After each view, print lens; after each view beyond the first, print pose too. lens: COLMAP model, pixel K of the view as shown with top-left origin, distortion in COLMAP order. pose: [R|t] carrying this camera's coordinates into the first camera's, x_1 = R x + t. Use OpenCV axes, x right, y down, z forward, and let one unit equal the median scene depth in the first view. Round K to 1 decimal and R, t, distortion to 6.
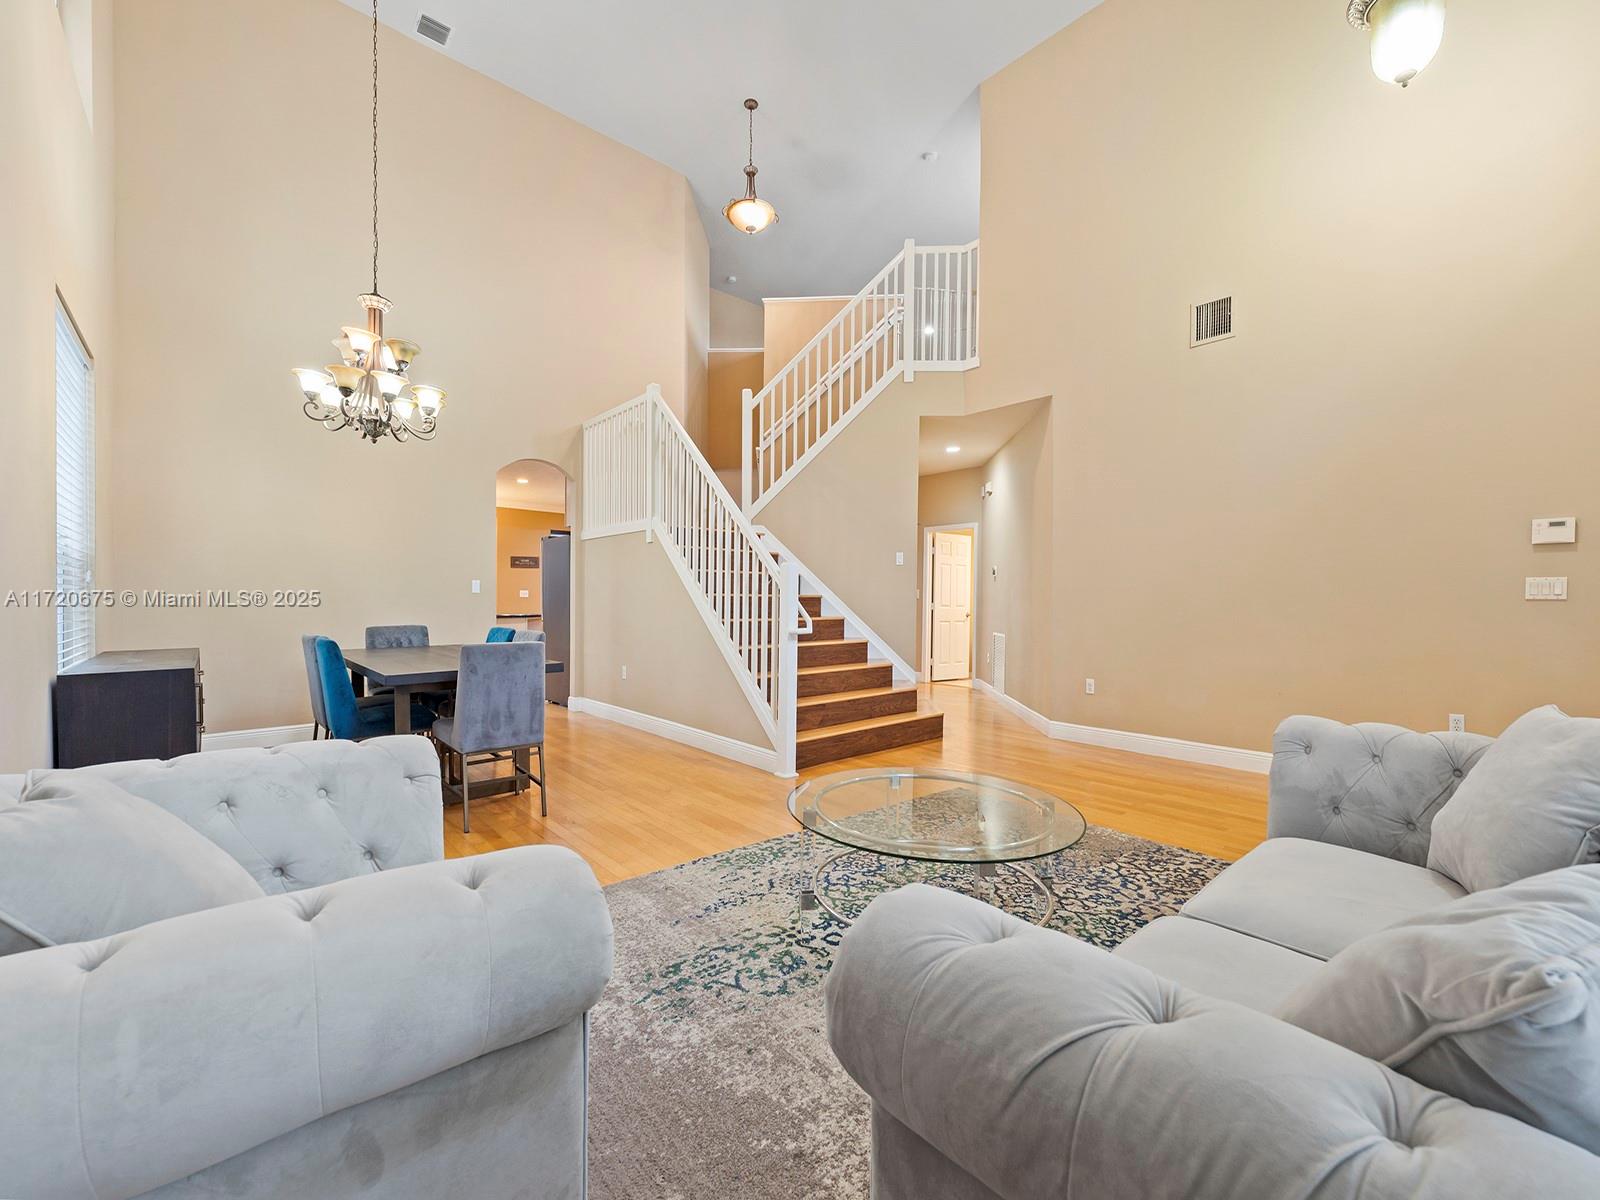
lens RADIAL K [[649.8, 0, 804.6], [0, 649.8, 610.2], [0, 0, 1]] dist [-0.003035, -0.000501]
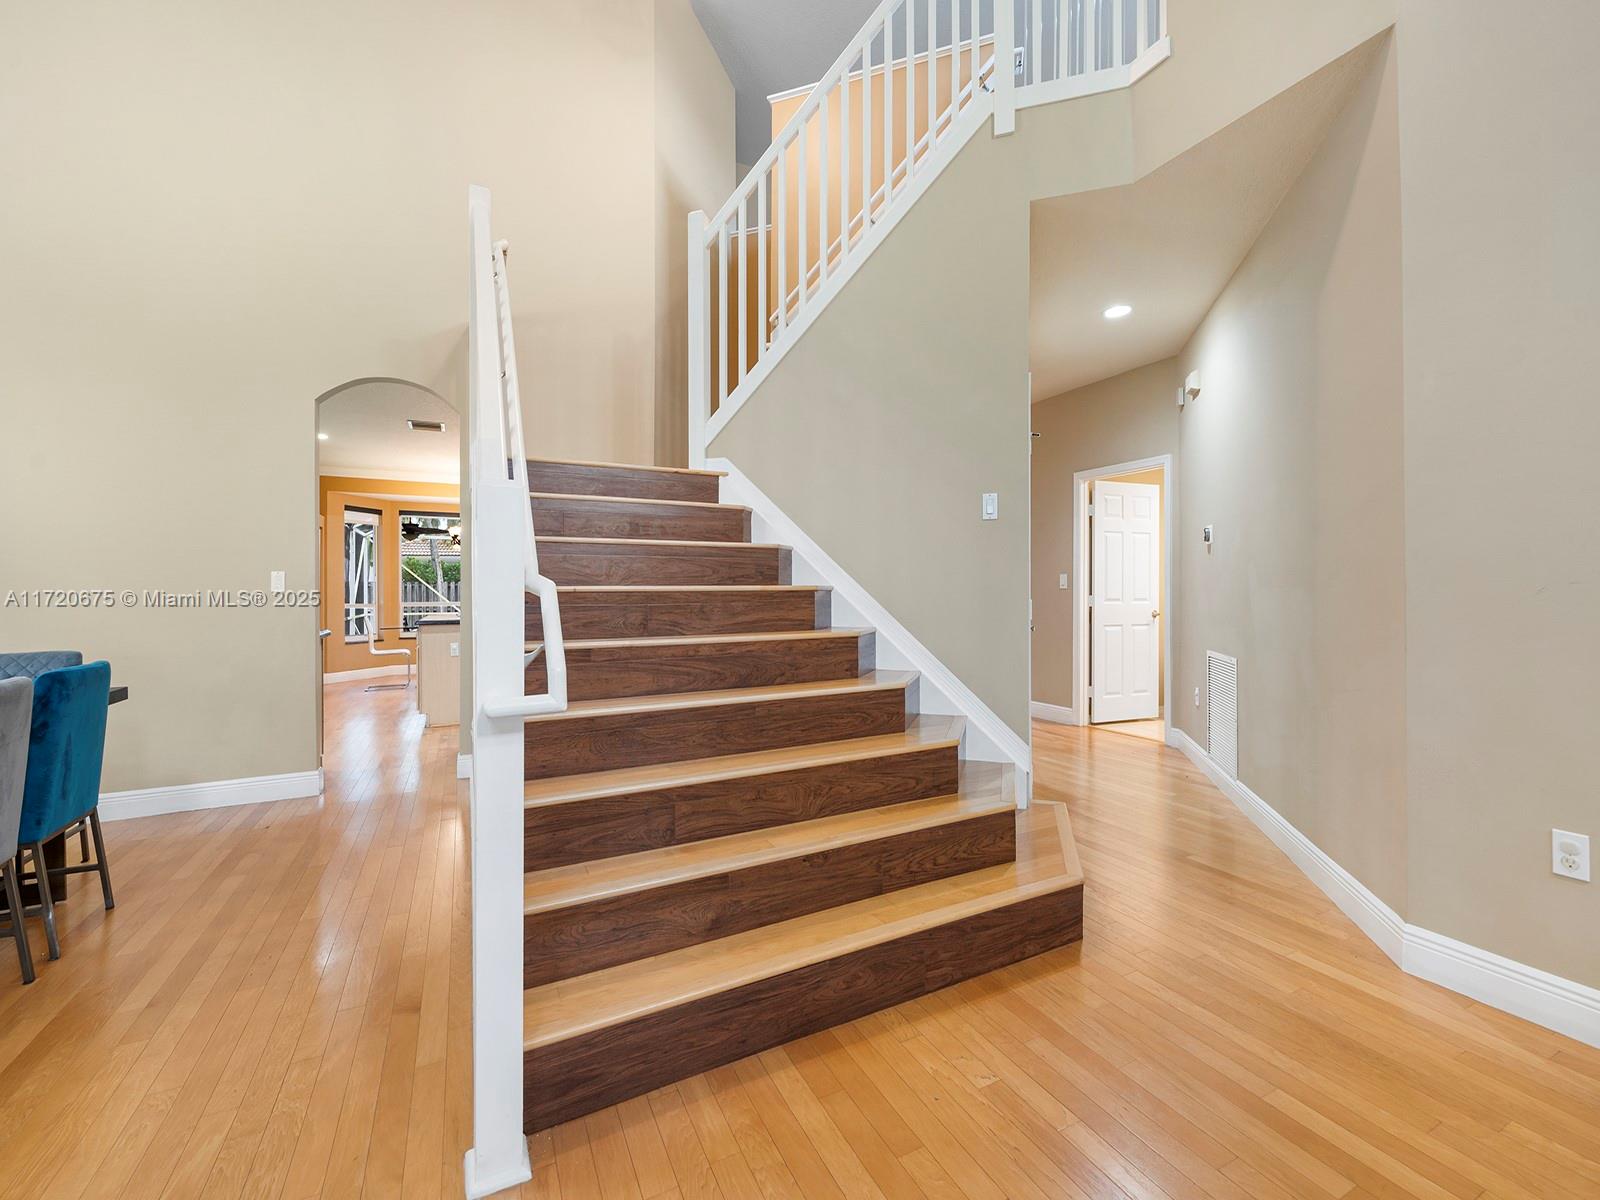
lens RADIAL K [[649.8, 0, 794.1], [0, 649.8, 595.7], [0, 0, 1]] dist [-0.003035, -0.000501]
pose [[0.964817, -0.012400, -0.262629, 0.112090], [0.009383, 0.999875, -0.012740, -0.007688], [0.262754, 0.009827, 0.964813, 0.428753]]
